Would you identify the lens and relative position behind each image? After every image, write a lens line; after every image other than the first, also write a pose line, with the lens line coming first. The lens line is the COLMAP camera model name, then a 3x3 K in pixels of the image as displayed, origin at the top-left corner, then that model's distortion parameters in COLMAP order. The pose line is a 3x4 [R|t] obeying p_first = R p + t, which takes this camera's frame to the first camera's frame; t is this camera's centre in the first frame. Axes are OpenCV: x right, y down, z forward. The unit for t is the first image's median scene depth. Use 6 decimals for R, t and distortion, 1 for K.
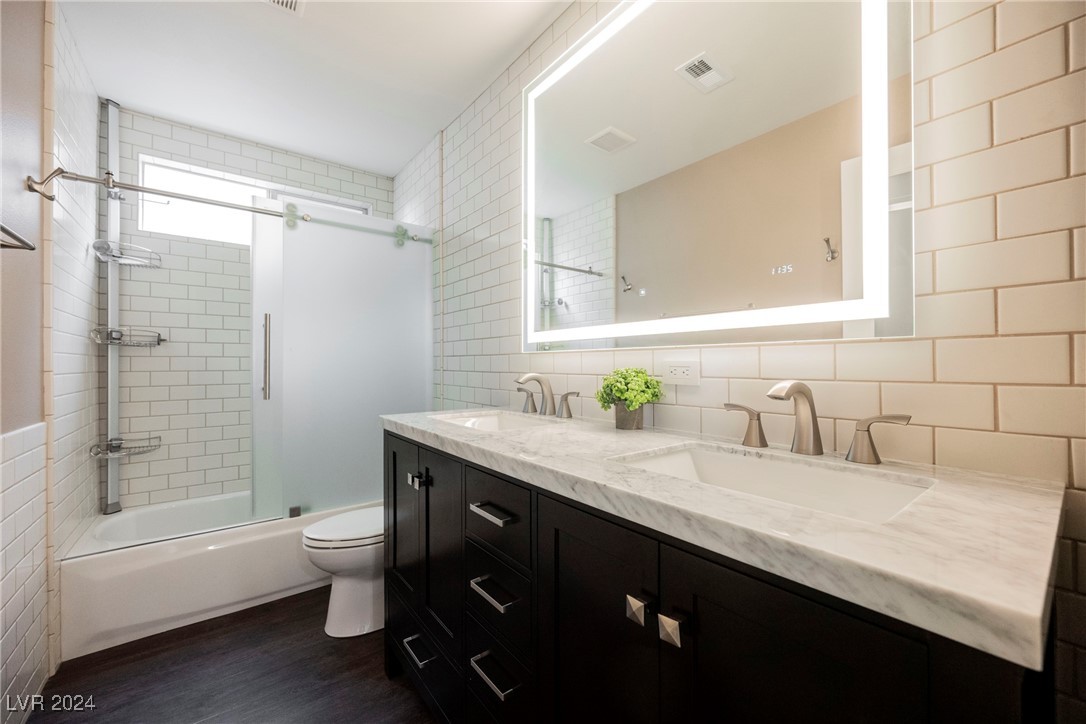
lens RADIAL K [[425.2, 0, 543.3], [0, 425.2, 360.5], [0, 0, 1]] dist [-0.001781, 0.000018]
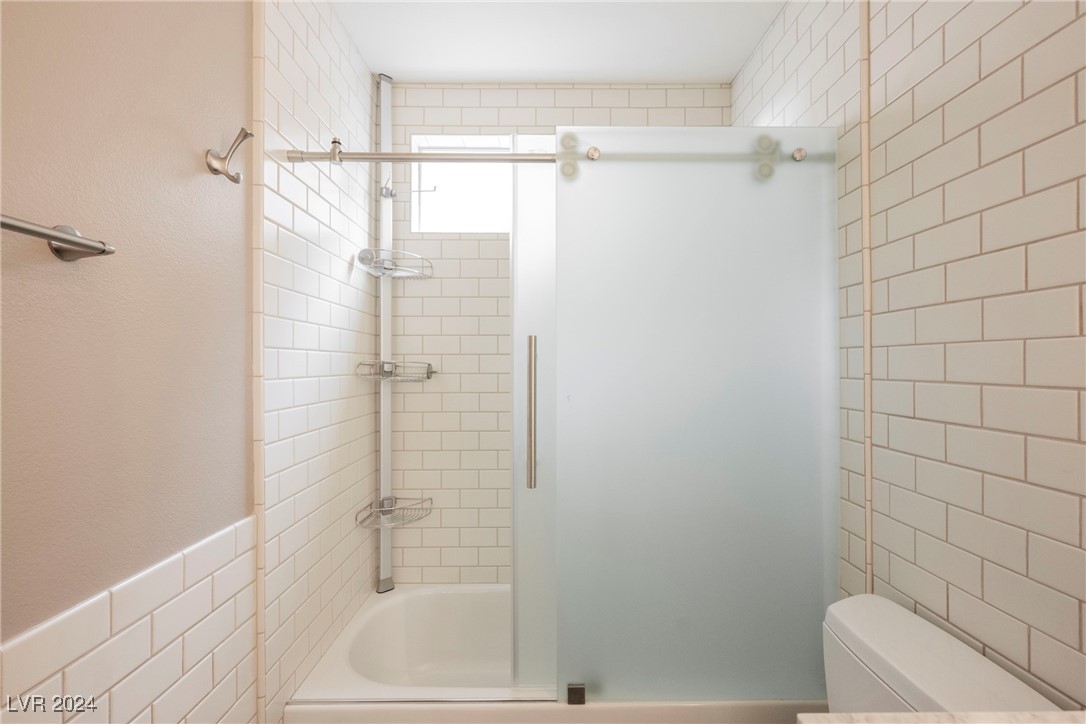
lens RADIAL K [[469.9, 0, 544.1], [0, 469.9, 362.3], [0, 0, 1]] dist [0.000297, 0.000006]
pose [[0.795267, -0.001358, -0.606258, -0.234786], [0.003825, 0.999989, 0.002777, -0.069390], [0.606248, -0.004527, 0.795263, 0.466231]]
